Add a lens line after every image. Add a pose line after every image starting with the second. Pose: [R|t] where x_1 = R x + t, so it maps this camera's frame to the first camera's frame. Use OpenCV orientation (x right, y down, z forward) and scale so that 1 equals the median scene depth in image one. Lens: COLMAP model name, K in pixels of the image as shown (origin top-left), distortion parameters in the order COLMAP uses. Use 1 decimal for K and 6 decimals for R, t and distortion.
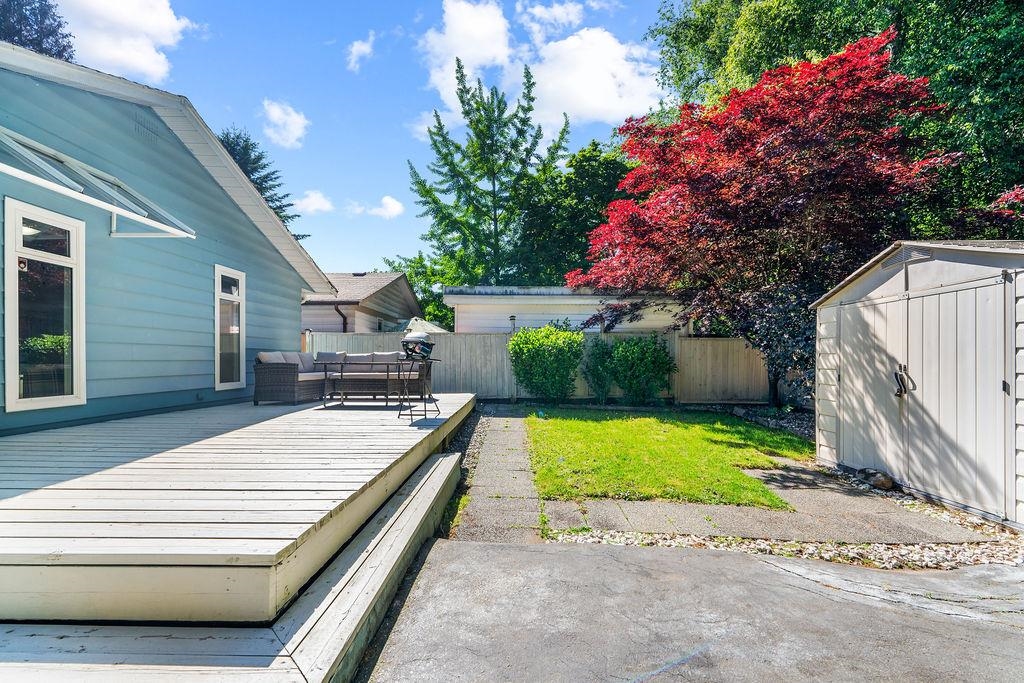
lens RADIAL K [[414.2, 0, 516.2], [0, 414.2, 355.3], [0, 0, 1]] dist [-0.003825, 0.000569]
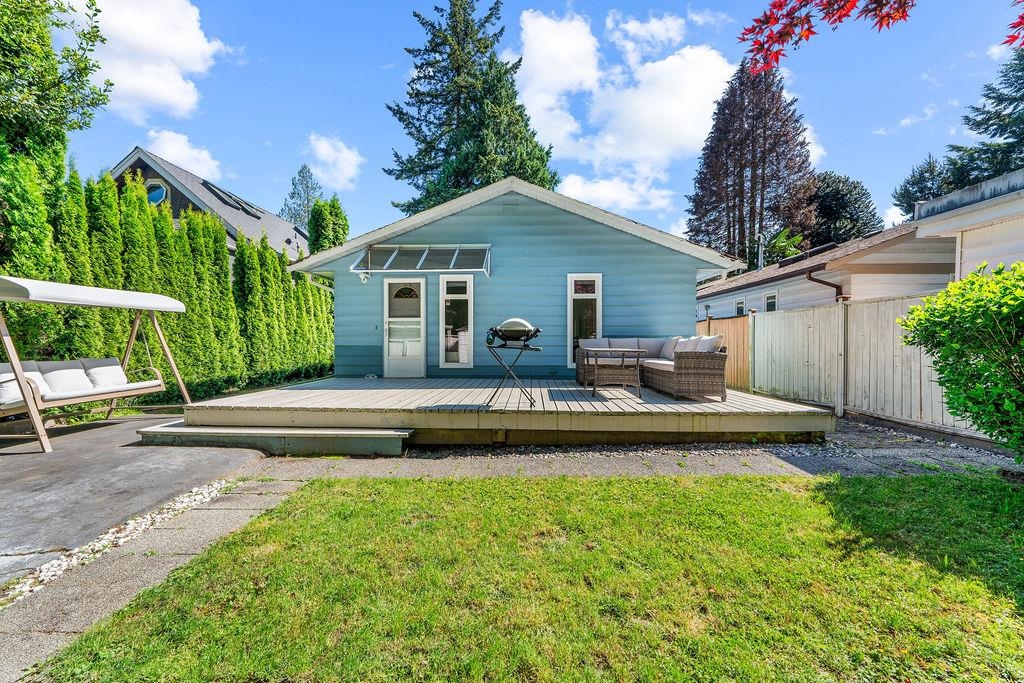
lens RADIAL K [[414.2, 0, 508.6], [0, 414.2, 342.2], [0, 0, 1]] dist [-0.003825, 0.000569]
pose [[-0.042531, 0.000141, -0.999095, 0.327007], [0.012183, 0.999926, -0.000378, -0.000930], [0.999021, -0.012189, -0.042530, 0.457667]]
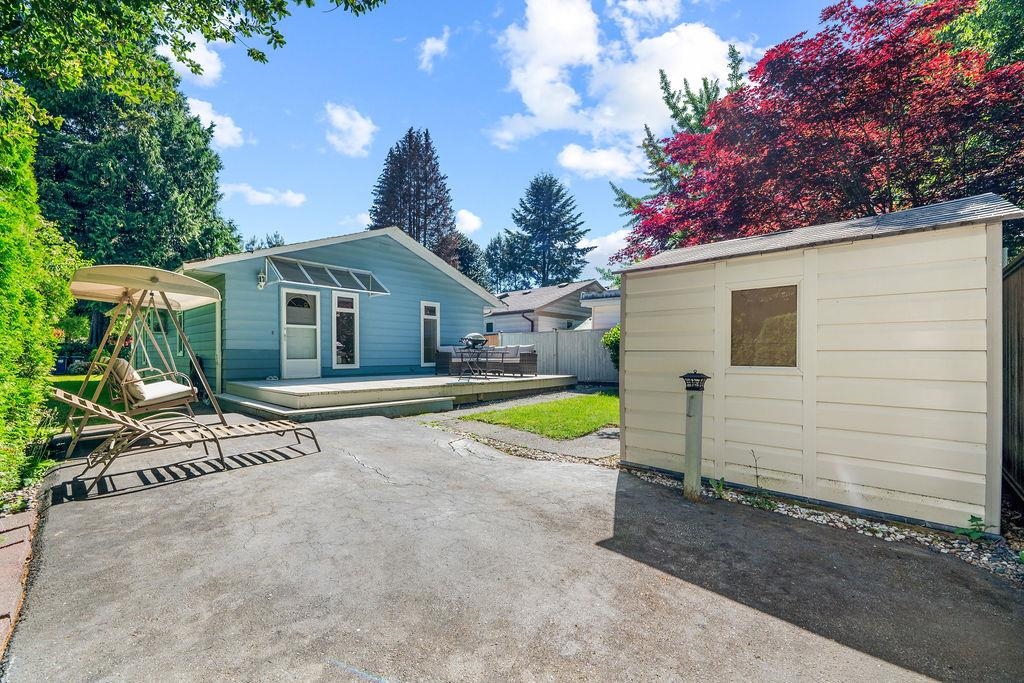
lens RADIAL K [[414.2, 0, 519.5], [0, 414.2, 351.0], [0, 0, 1]] dist [-0.003825, 0.000569]
pose [[0.755952, -0.003181, -0.654619, 0.466419], [0.005526, 0.999984, 0.001522, 0.006510], [0.654603, -0.004768, 0.755958, -0.083215]]
